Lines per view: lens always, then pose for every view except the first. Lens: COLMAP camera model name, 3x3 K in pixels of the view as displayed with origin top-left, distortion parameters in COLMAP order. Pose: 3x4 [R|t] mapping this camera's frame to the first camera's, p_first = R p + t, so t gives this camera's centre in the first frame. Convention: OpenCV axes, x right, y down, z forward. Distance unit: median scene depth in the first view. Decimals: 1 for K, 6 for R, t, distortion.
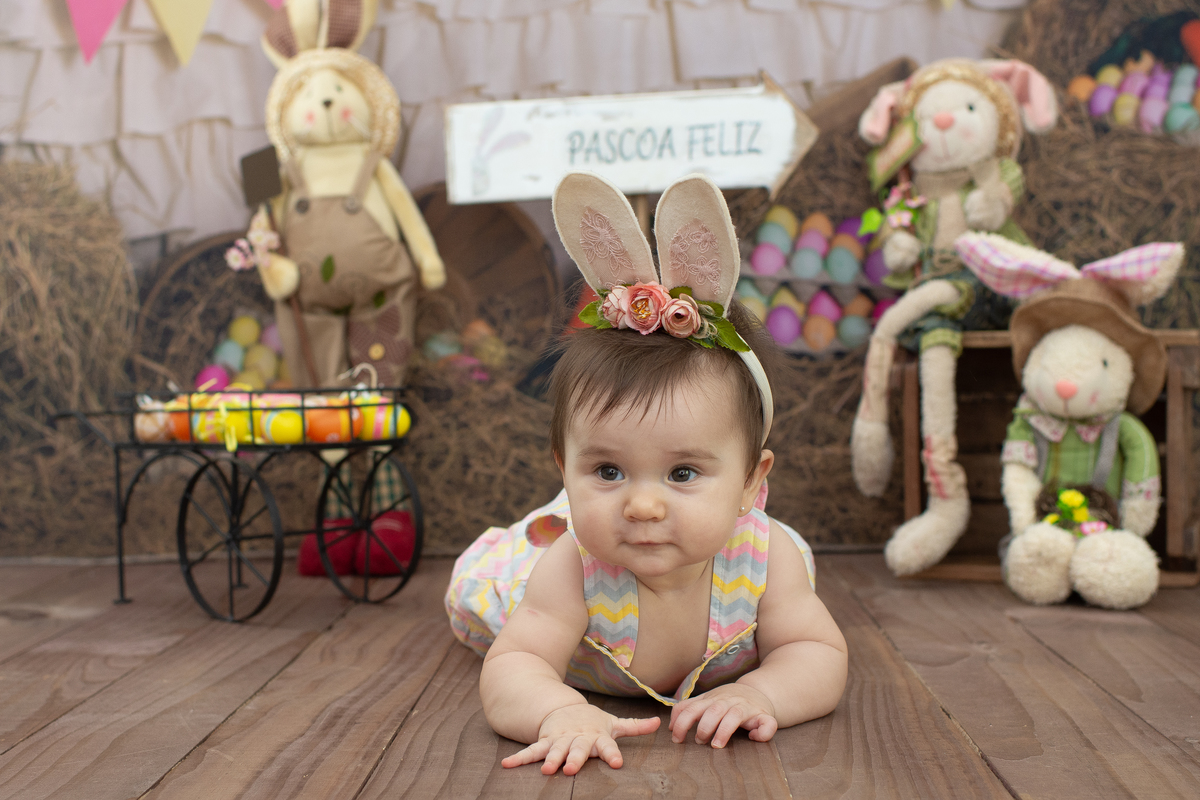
lens RADIAL K [[1885.8, 0, 600.0], [0, 1885.8, 400.0], [0, 0, 1]] dist [-0.104159, 0.080352]
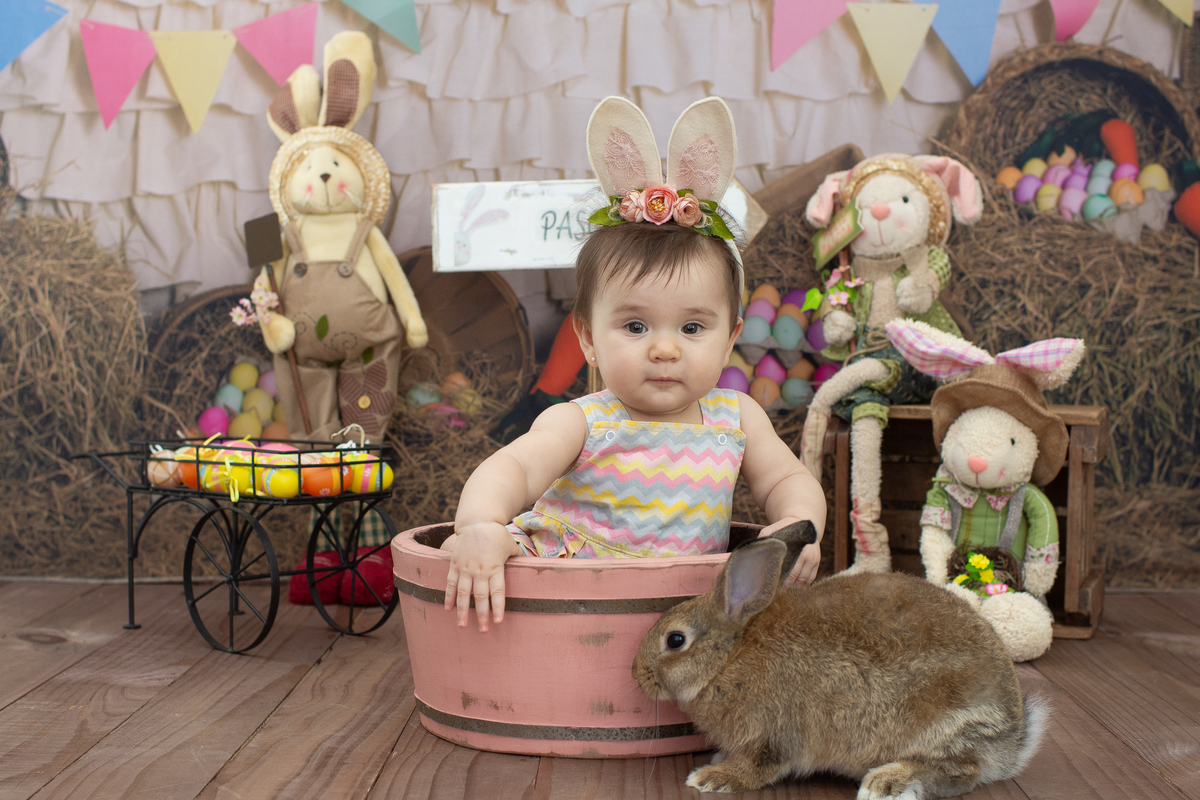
lens RADIAL K [[1856.6, 0, 600.0], [0, 1856.6, 400.0], [0, 0, 1]] dist [-0.099338, 0.073628]
pose [[0.999537, 0.026798, 0.014410, 0.004168], [-0.026982, 0.999555, 0.012683, -0.044759], [-0.014064, -0.013066, 0.999816, -0.092270]]
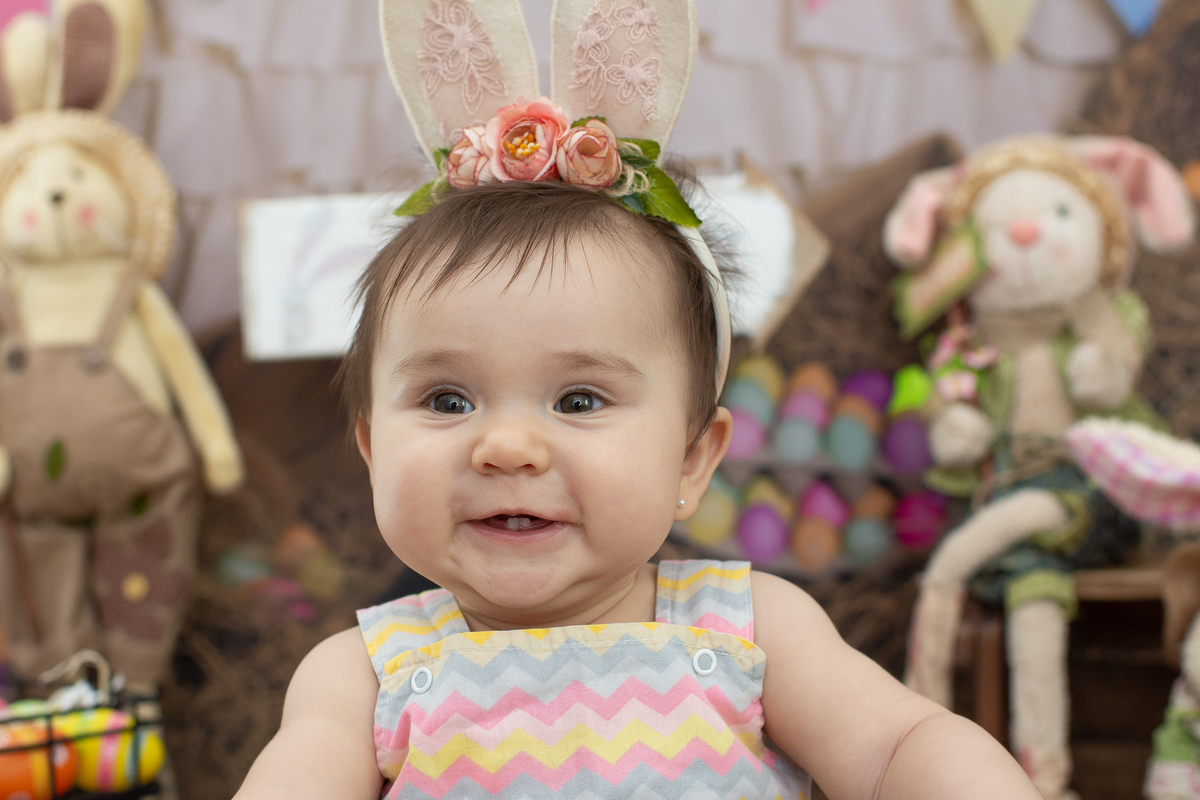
lens RADIAL K [[1885.8, 0, 600.0], [0, 1885.8, 400.0], [0, 0, 1]] dist [-0.104159, 0.080352]
pose [[0.997481, 0.000294, 0.070935, -0.007048], [0.002154, 0.999405, -0.034422, -0.067342], [-0.070903, 0.034488, 0.996887, 0.358781]]
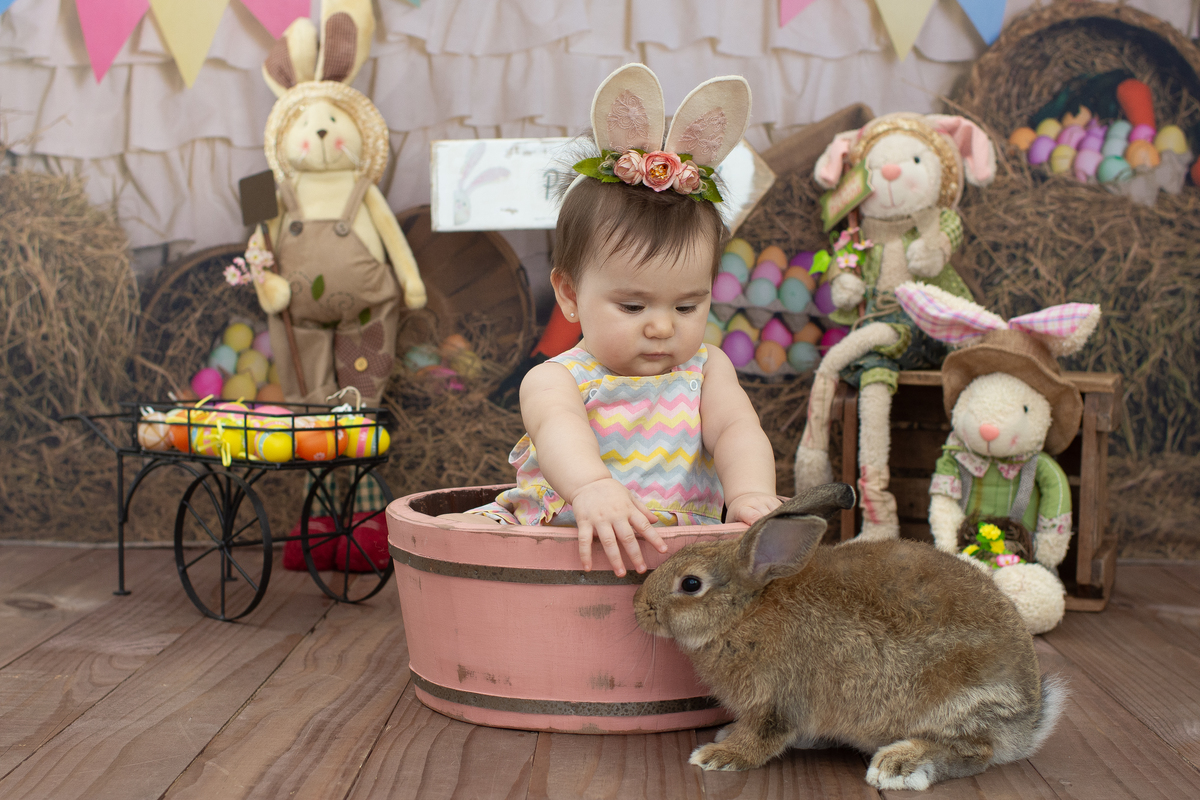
lens RADIAL K [[1856.6, 0, 600.0], [0, 1856.6, 400.0], [0, 0, 1]] dist [-0.099338, 0.073628]
pose [[0.999364, 0.032711, 0.014219, 0.004176], [-0.033160, 0.998920, 0.032556, -0.044676], [-0.013139, -0.033007, 0.999369, -0.067473]]
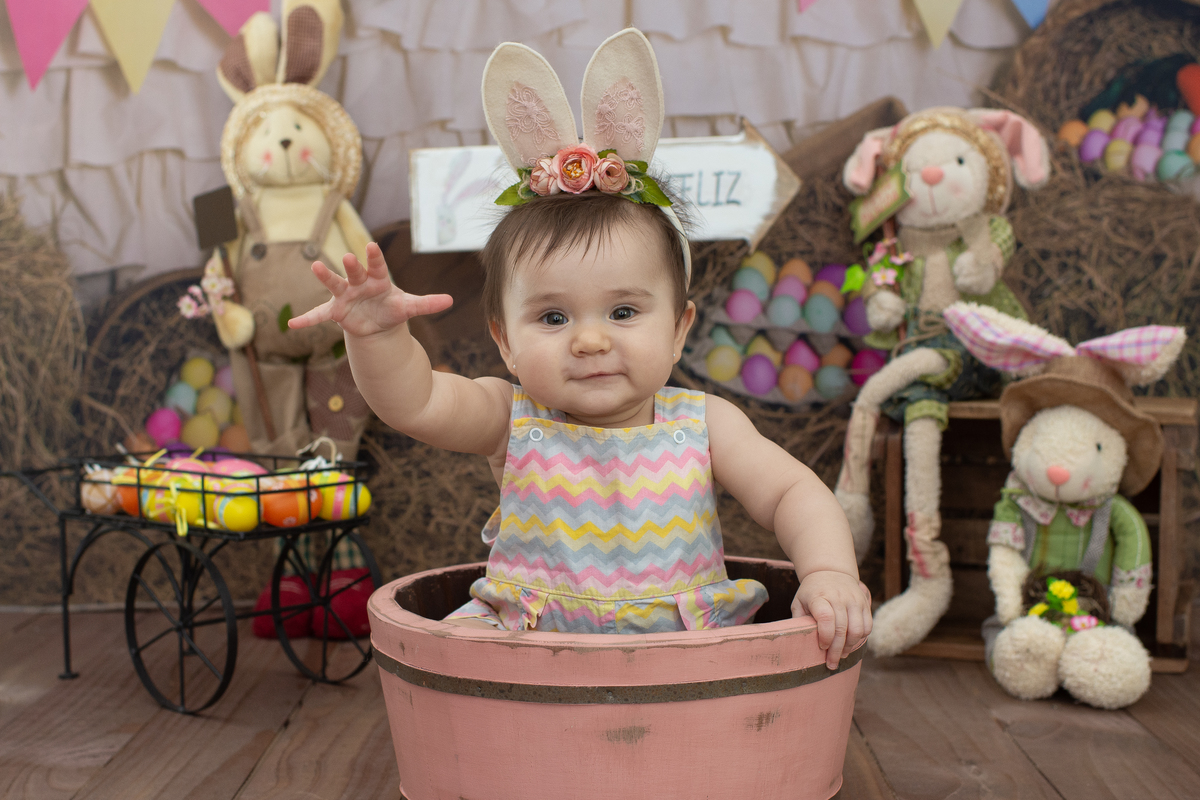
lens RADIAL K [[1856.6, 0, 600.0], [0, 1856.6, 400.0], [0, 0, 1]] dist [-0.099338, 0.073628]
pose [[0.999603, 0.011762, 0.025622, -0.008571], [-0.012815, 0.999064, 0.041324, -0.068504], [-0.025112, -0.041636, 0.998817, 0.055955]]
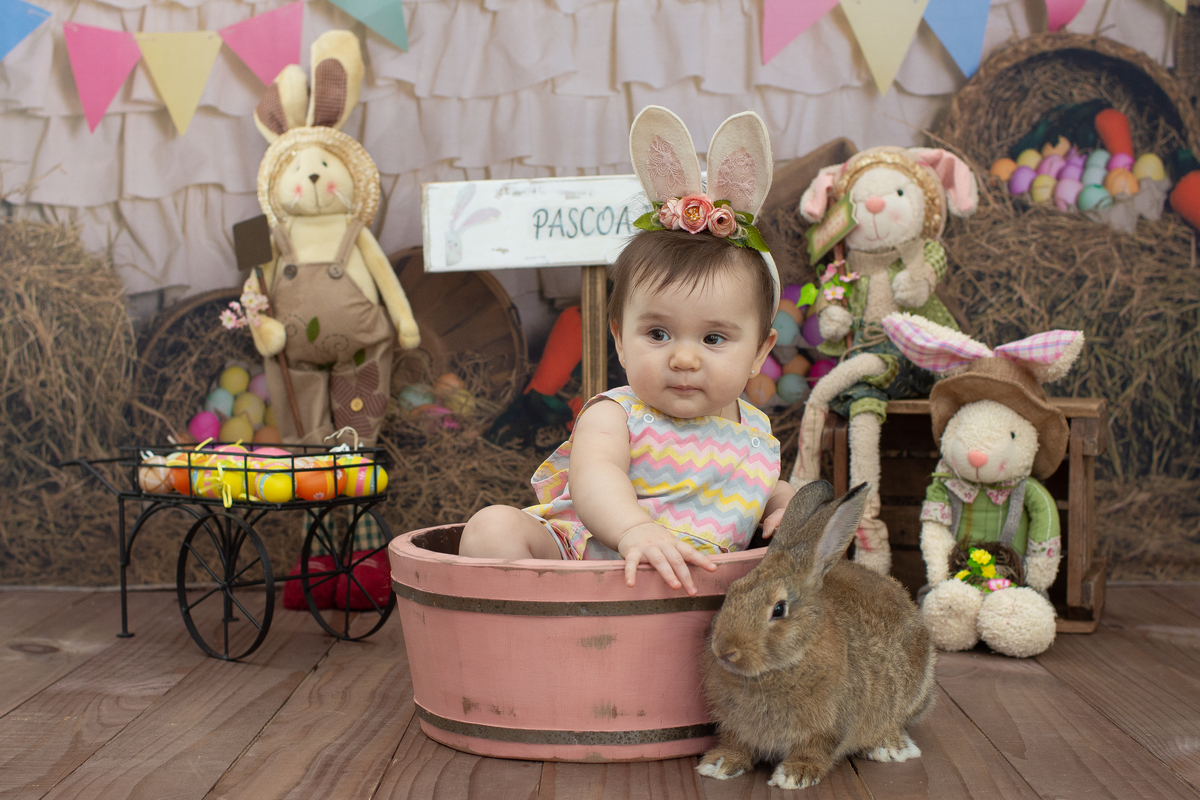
lens RADIAL K [[1856.6, 0, 600.0], [0, 1856.6, 400.0], [0, 0, 1]] dist [-0.099338, 0.073628]
pose [[0.999700, 0.012677, 0.020968, 0.000299], [-0.012953, 0.999830, 0.013120, -0.044639], [-0.020798, -0.013388, 0.999694, -0.082119]]
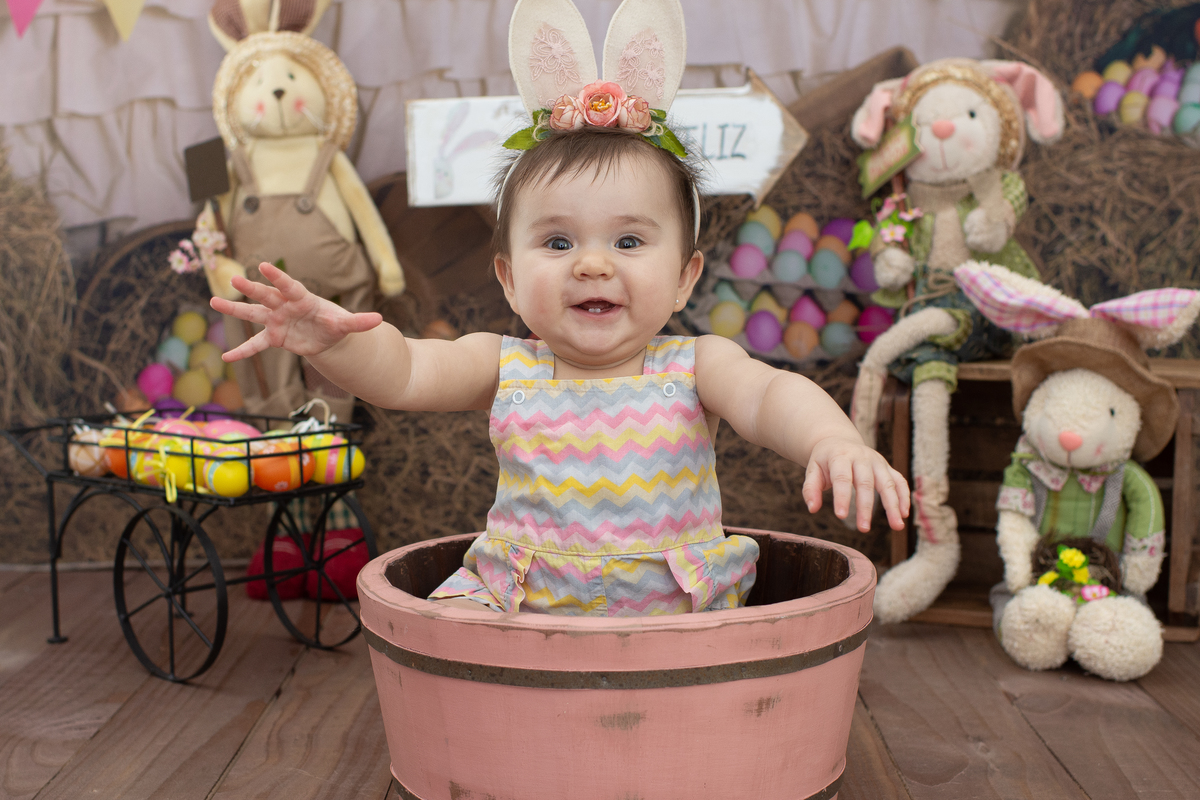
lens RADIAL K [[1856.6, 0, 600.0], [0, 1856.6, 400.0], [0, 0, 1]] dist [-0.099338, 0.073628]
pose [[0.999600, 0.014653, 0.024185, -0.006786], [-0.016450, 0.996984, 0.075843, -0.078568], [-0.023001, -0.076211, 0.996826, 0.077678]]
